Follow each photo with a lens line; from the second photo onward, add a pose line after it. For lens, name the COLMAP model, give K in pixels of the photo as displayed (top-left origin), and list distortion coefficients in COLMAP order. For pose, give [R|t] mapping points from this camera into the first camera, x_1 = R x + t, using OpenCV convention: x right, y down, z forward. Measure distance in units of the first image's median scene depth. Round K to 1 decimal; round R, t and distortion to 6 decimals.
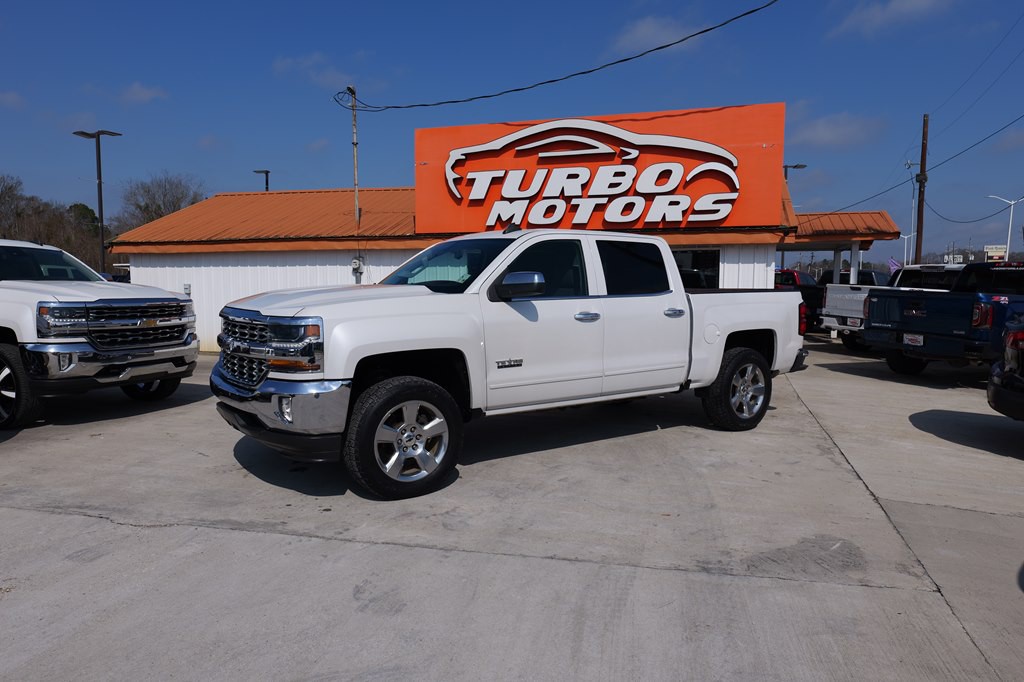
lens RADIAL K [[700.9, 0, 513.7], [0, 700.9, 337.4], [0, 0, 1]] dist [-0.016655, 0.008661]
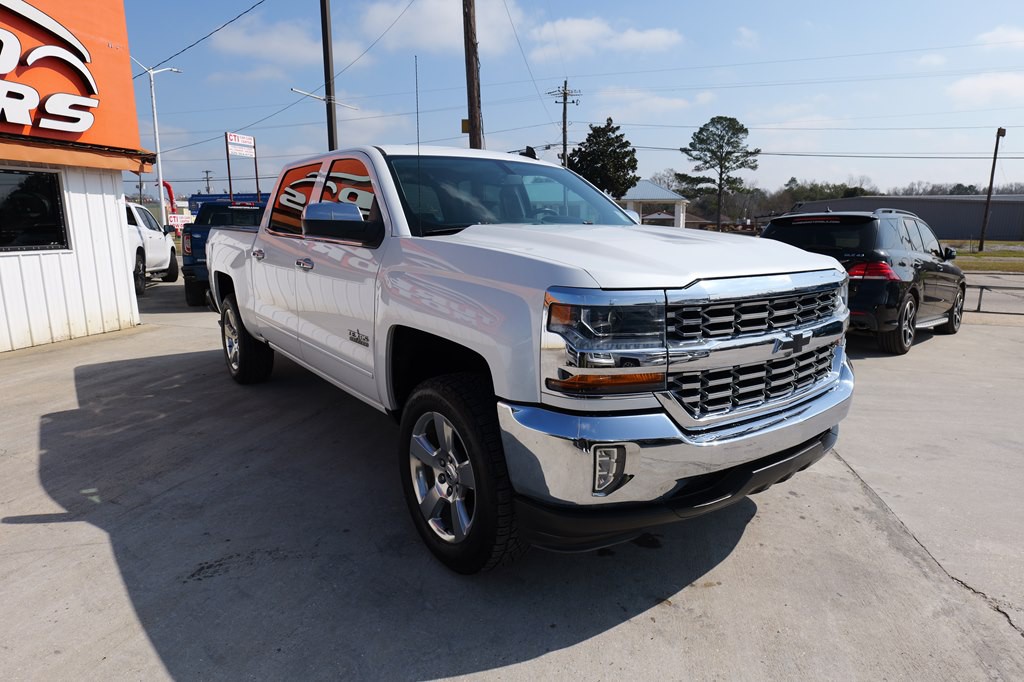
lens RADIAL K [[593.3, 0, 516.9], [0, 593.3, 343.8], [0, 0, 1]] dist [-0.015929, 0.006862]
pose [[-0.061292, -0.203405, 0.977174, -0.391762], [0.069292, 0.975786, 0.207462, -0.045513], [-0.995712, 0.080426, -0.045713, 0.577122]]
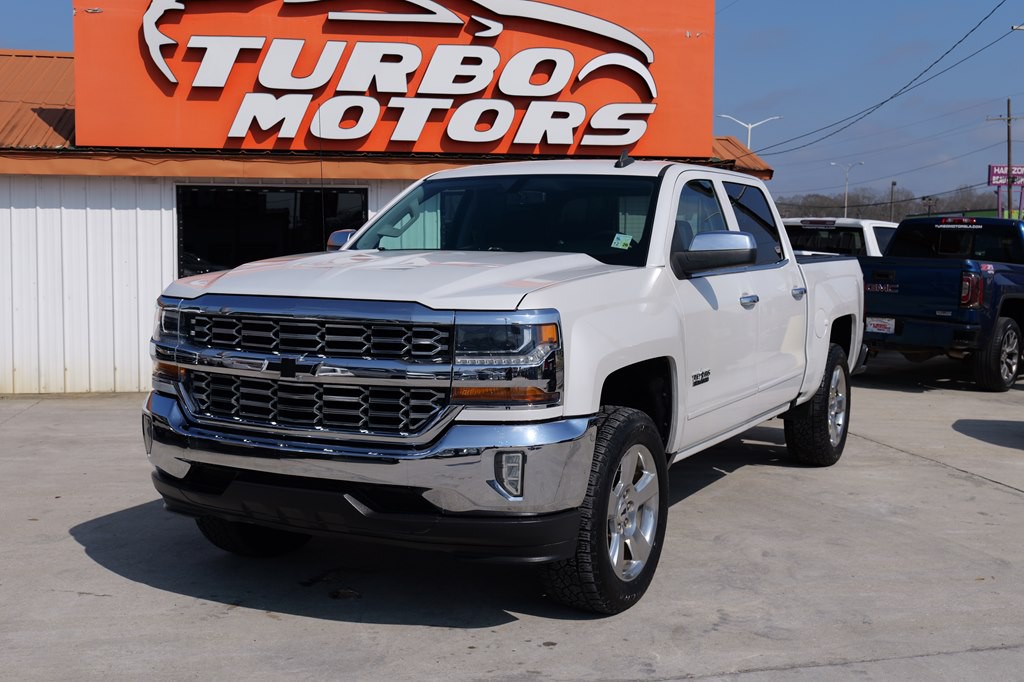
lens RADIAL K [[1244.4, 0, 527.3], [0, 1244.4, 357.4], [0, 0, 1]] dist [0.003003, 0.000000]
pose [[0.882749, -0.039171, 0.468209, -0.320645], [0.031041, 0.999204, 0.025070, -0.006656], [-0.468818, -0.007597, 0.883262, 0.043308]]
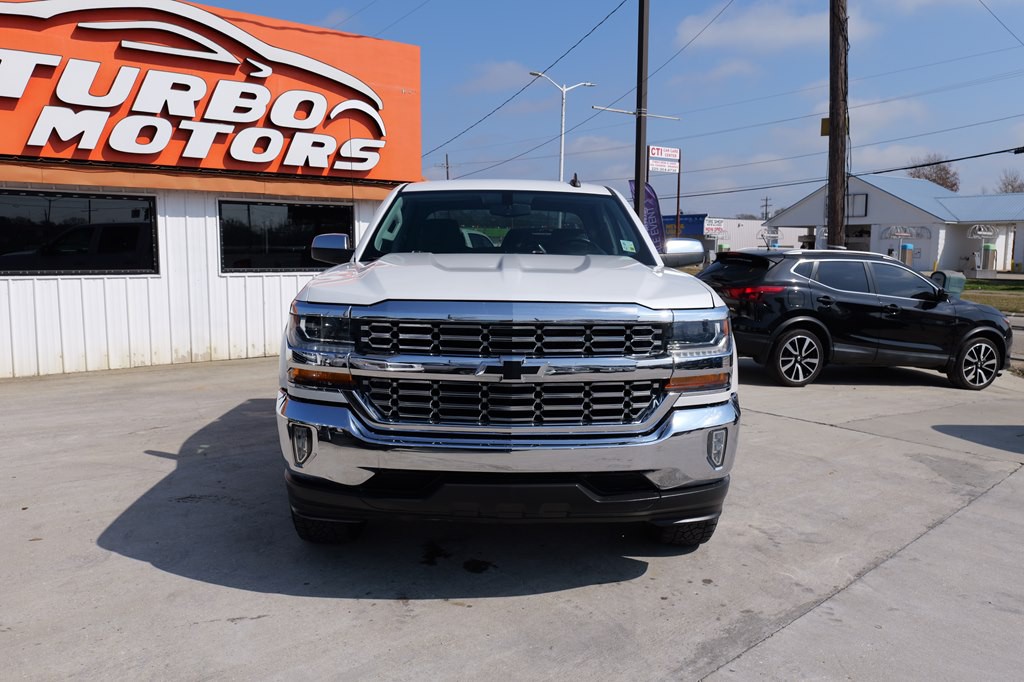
lens RADIAL K [[802.1, 0, 531.9], [0, 802.1, 342.8], [0, 0, 1]] dist [-0.006170, 0.008751]
pose [[0.536789, -0.097153, 0.838104, -0.430621], [0.053452, 0.995269, 0.081137, -0.027975], [-0.842022, 0.001245, 0.539442, 0.304278]]
